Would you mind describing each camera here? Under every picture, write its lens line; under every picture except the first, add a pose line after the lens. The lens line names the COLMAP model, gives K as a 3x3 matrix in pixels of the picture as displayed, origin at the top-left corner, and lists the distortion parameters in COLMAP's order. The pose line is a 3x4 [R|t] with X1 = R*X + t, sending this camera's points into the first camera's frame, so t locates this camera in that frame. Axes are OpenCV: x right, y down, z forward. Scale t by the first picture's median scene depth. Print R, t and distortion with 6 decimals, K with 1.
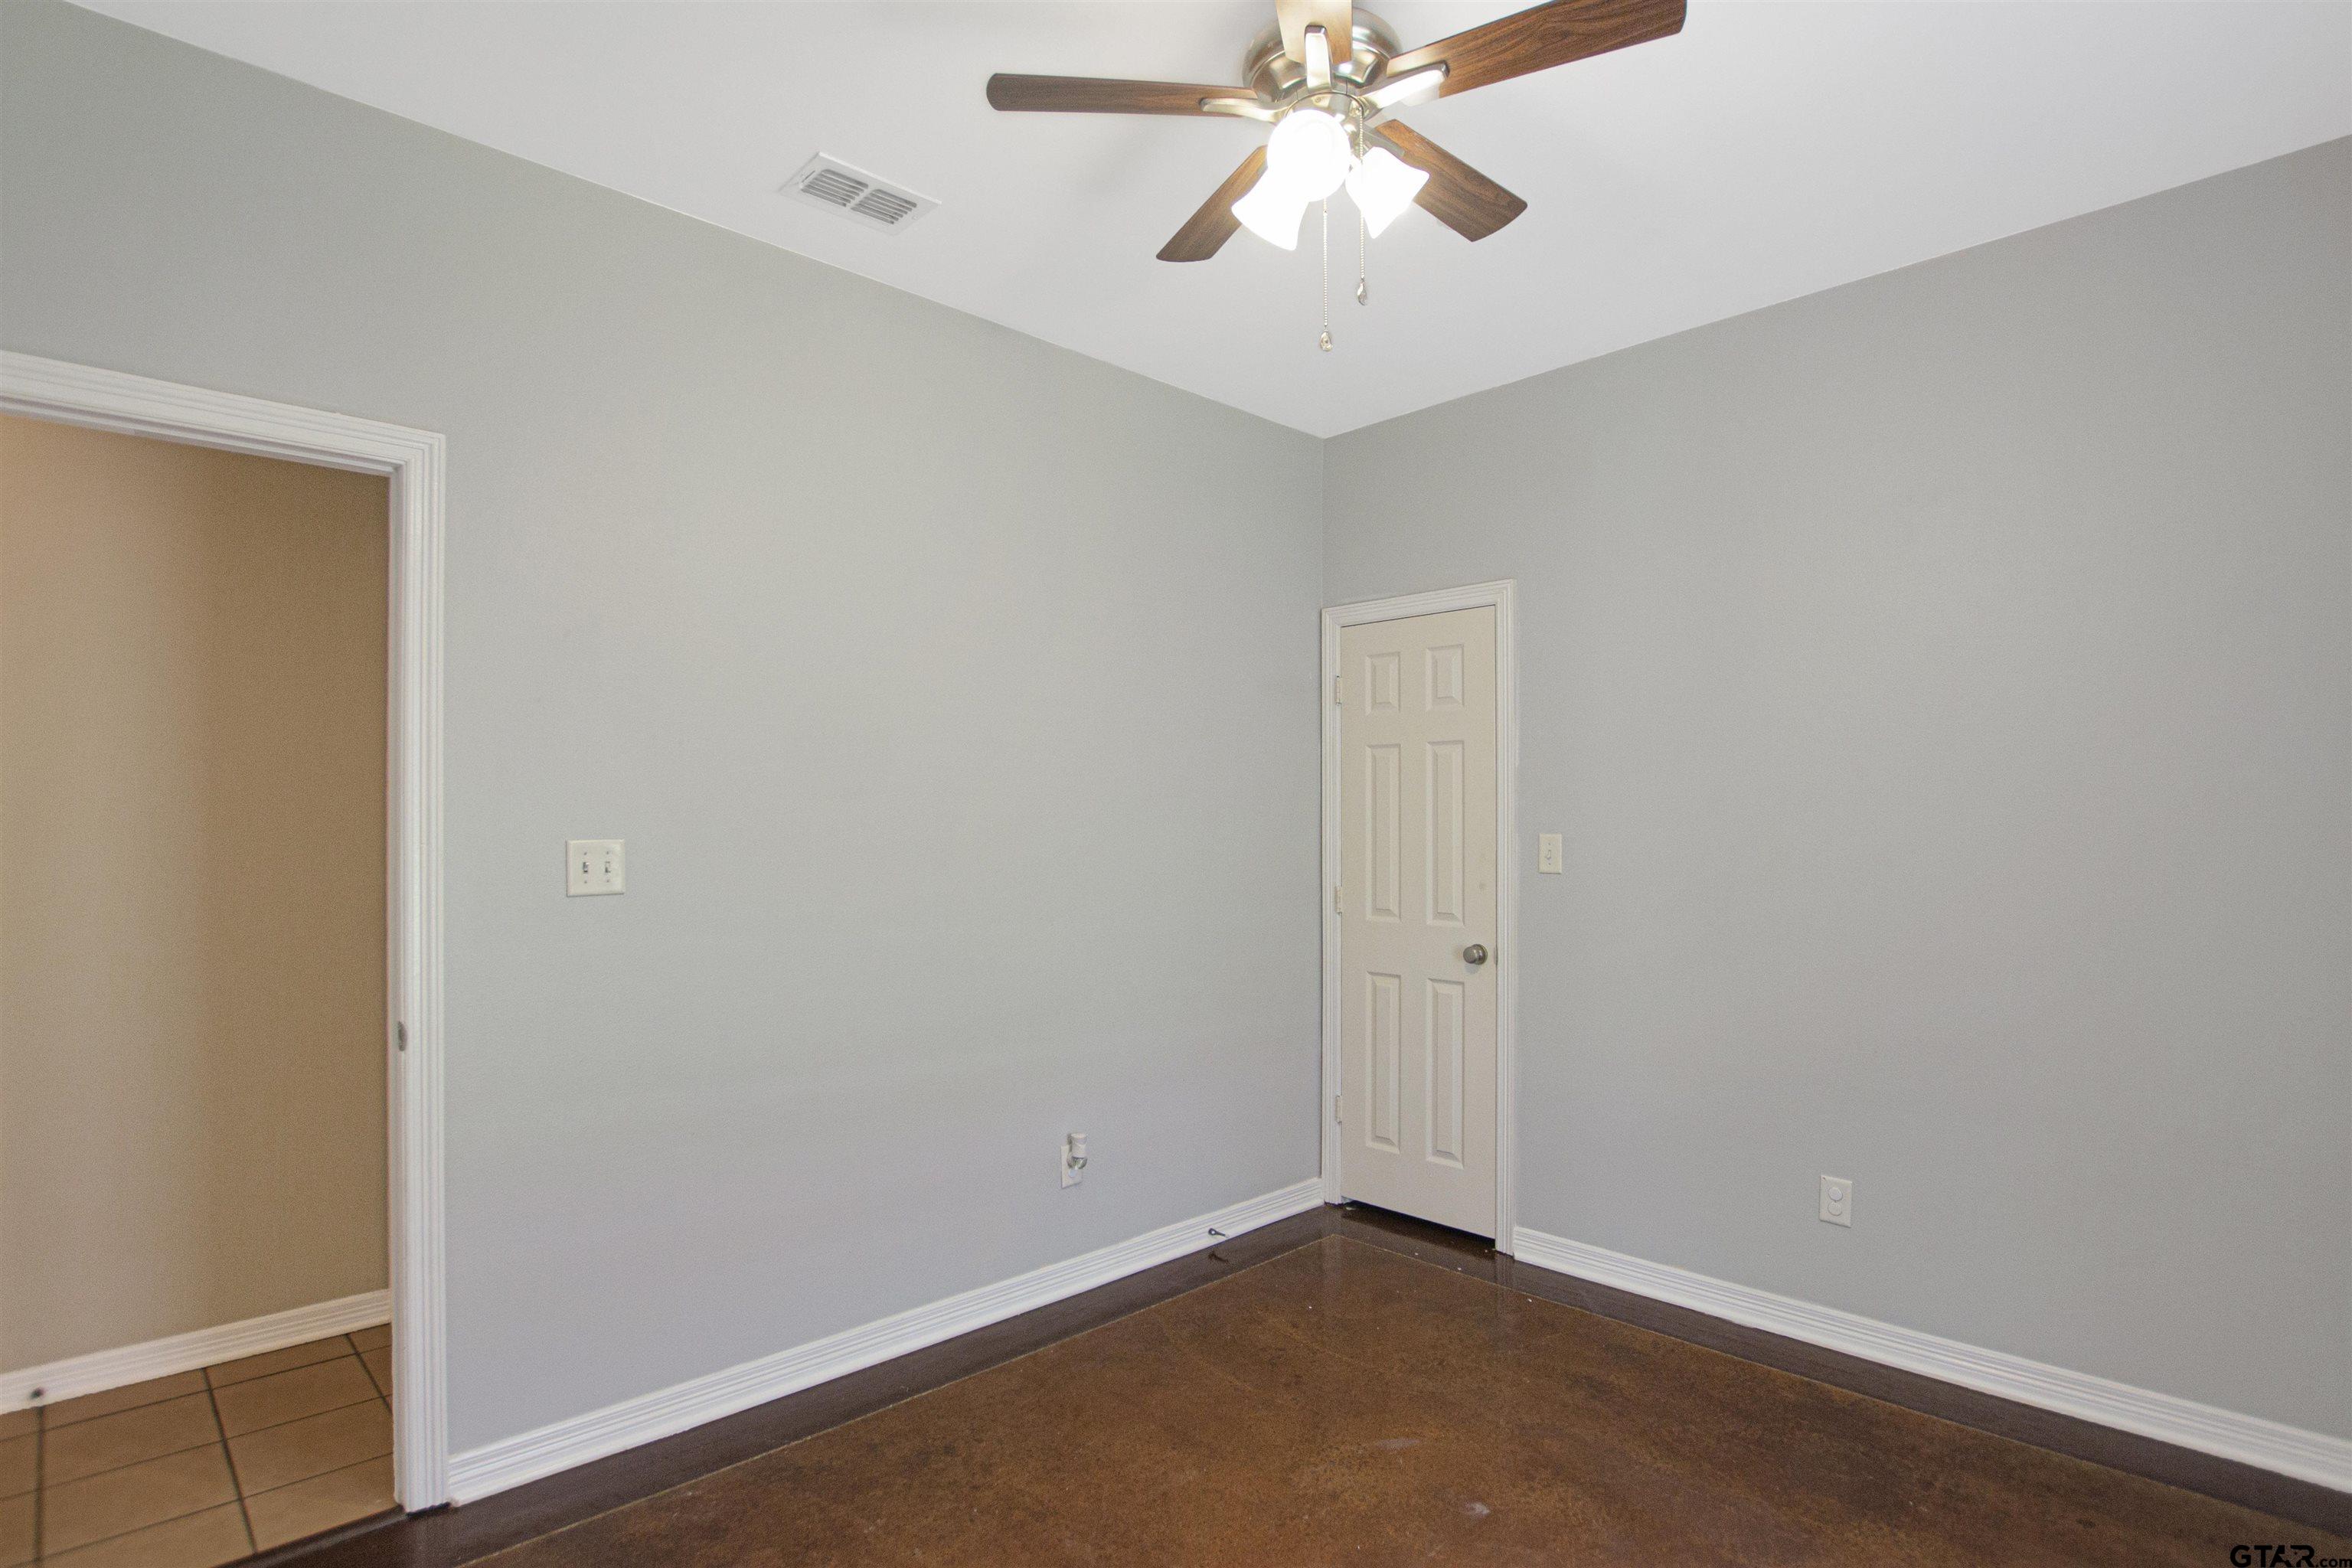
lens RADIAL K [[1166.3, 0, 1145.5], [0, 1166.3, 834.4], [0, 0, 1]] dist [-0.030479, 0.002252]
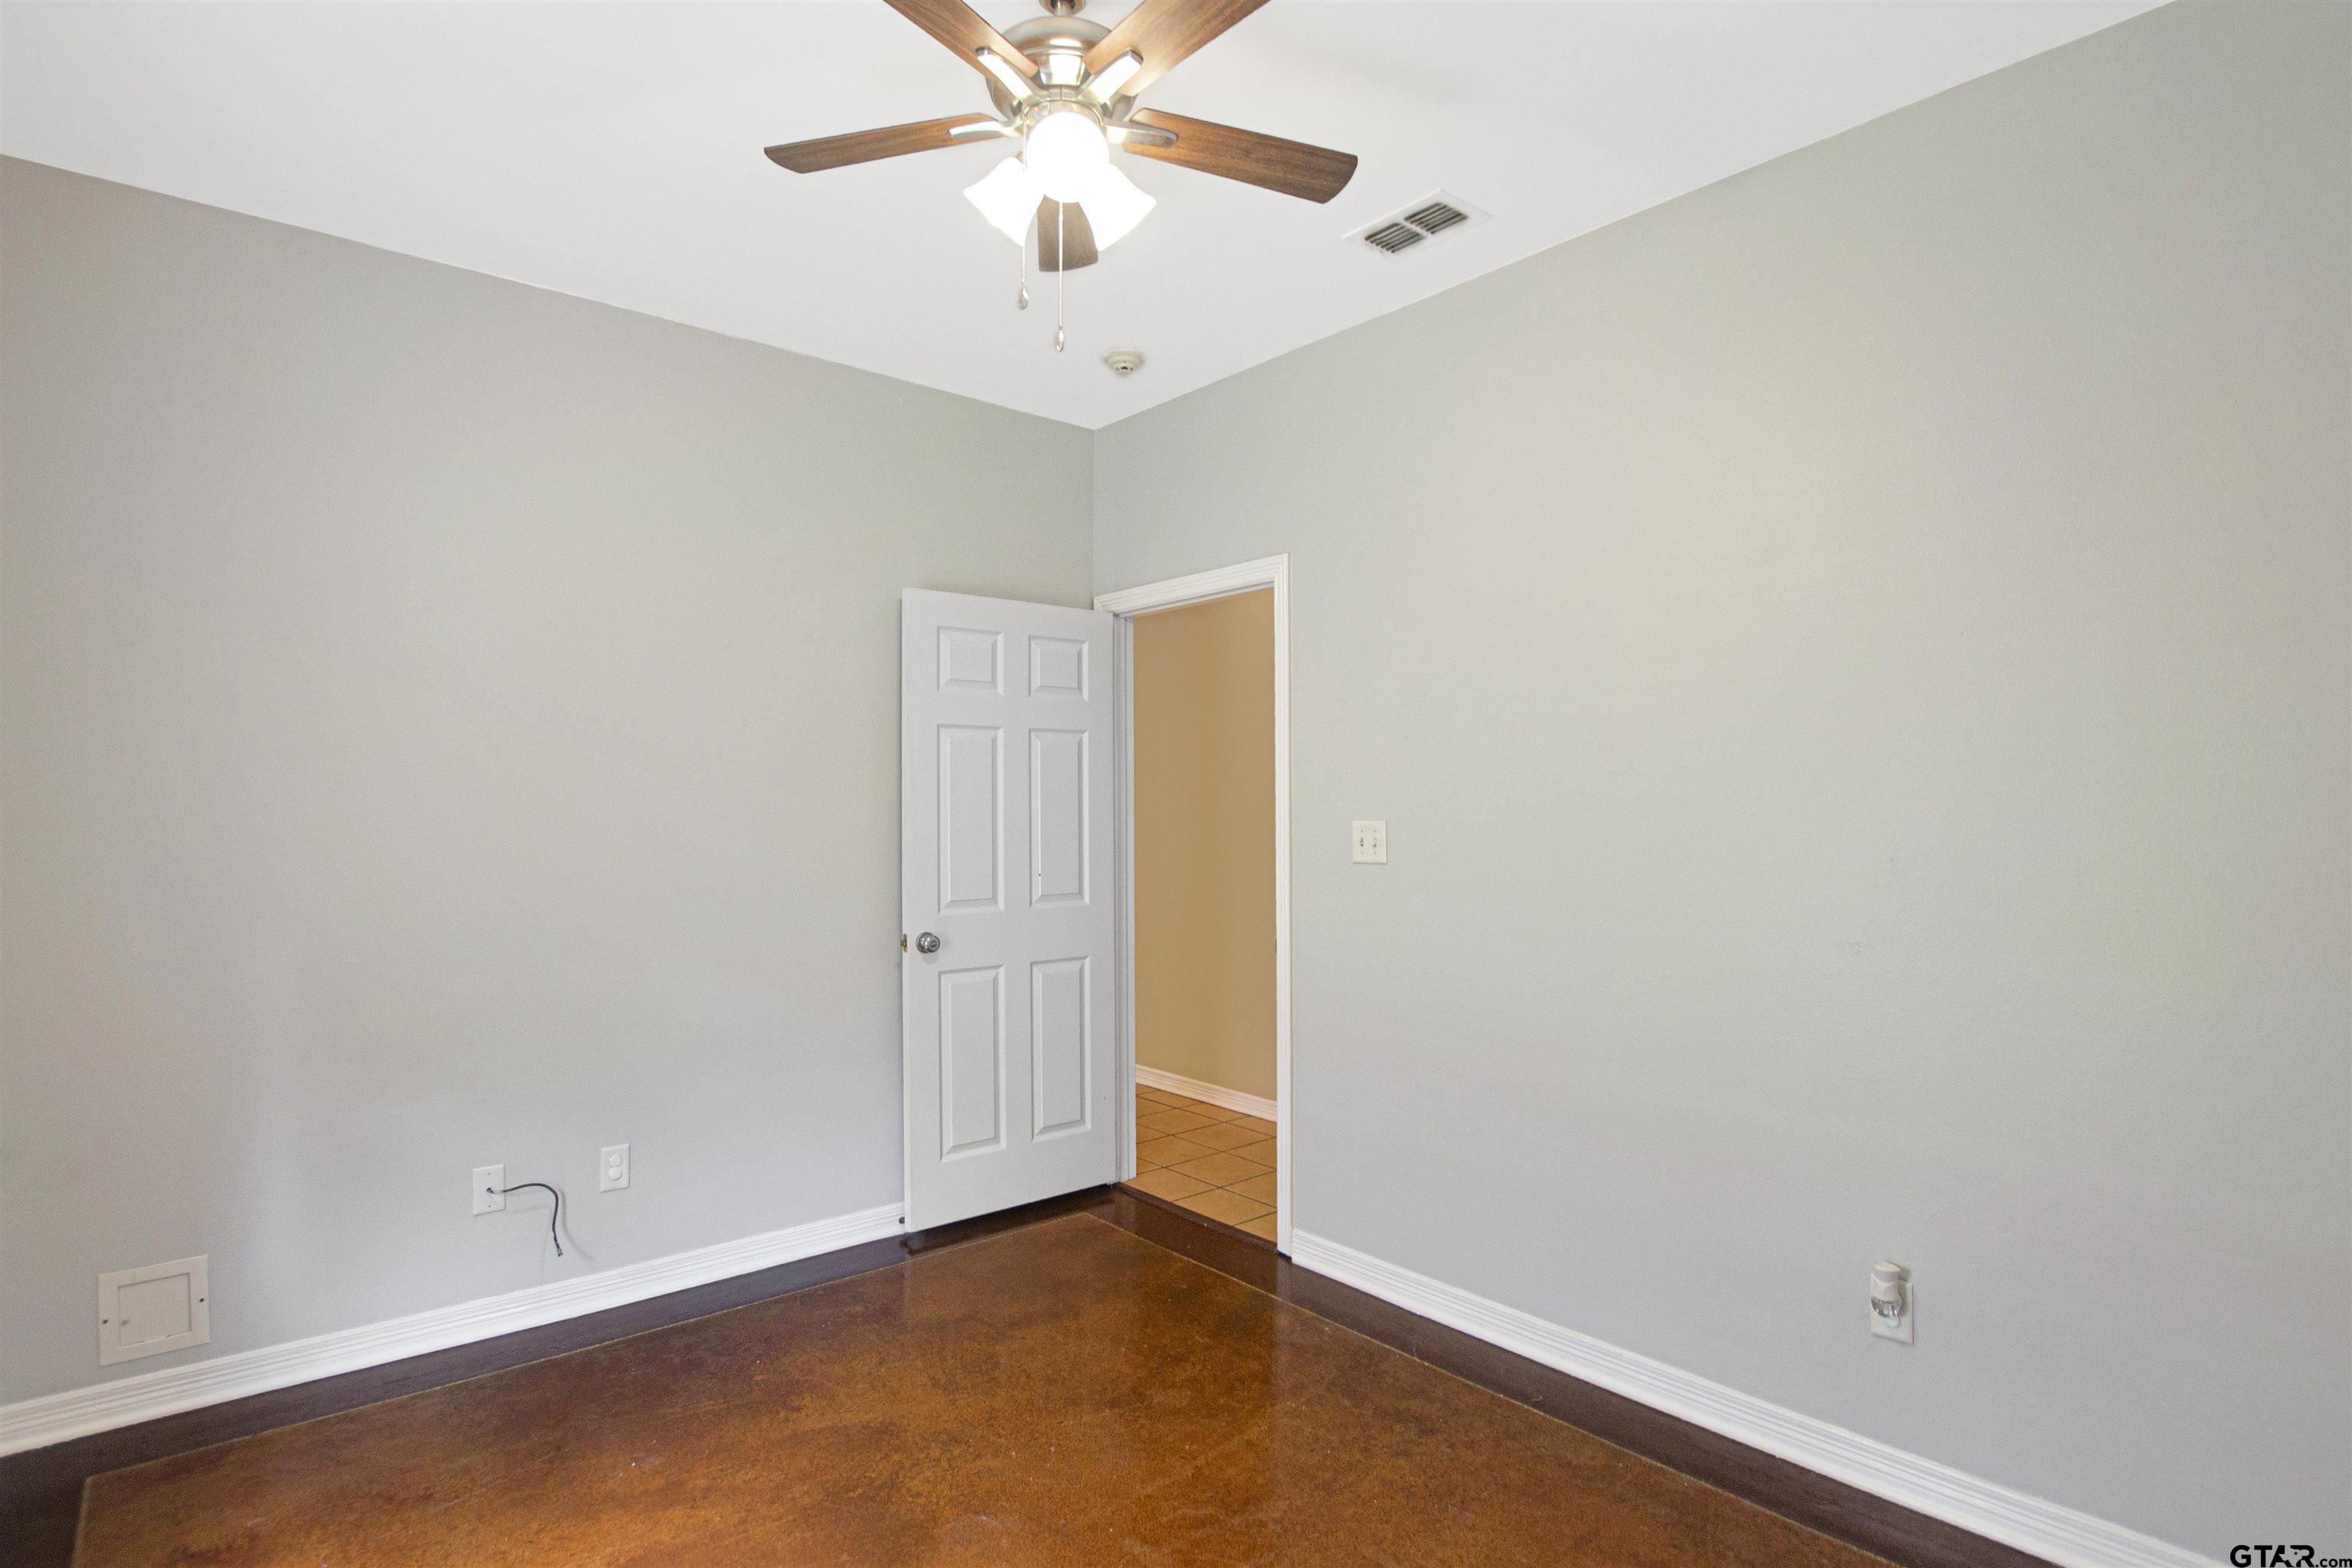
lens RADIAL K [[1166.3, 0, 1163.3], [0, 1166.3, 806.0], [0, 0, 1]] dist [-0.030479, 0.002252]
pose [[-0.062342, -0.007551, -0.998026, 0.871884], [0.002503, 0.999967, -0.007722, -0.003582], [0.998052, -0.002979, -0.062321, 0.856165]]
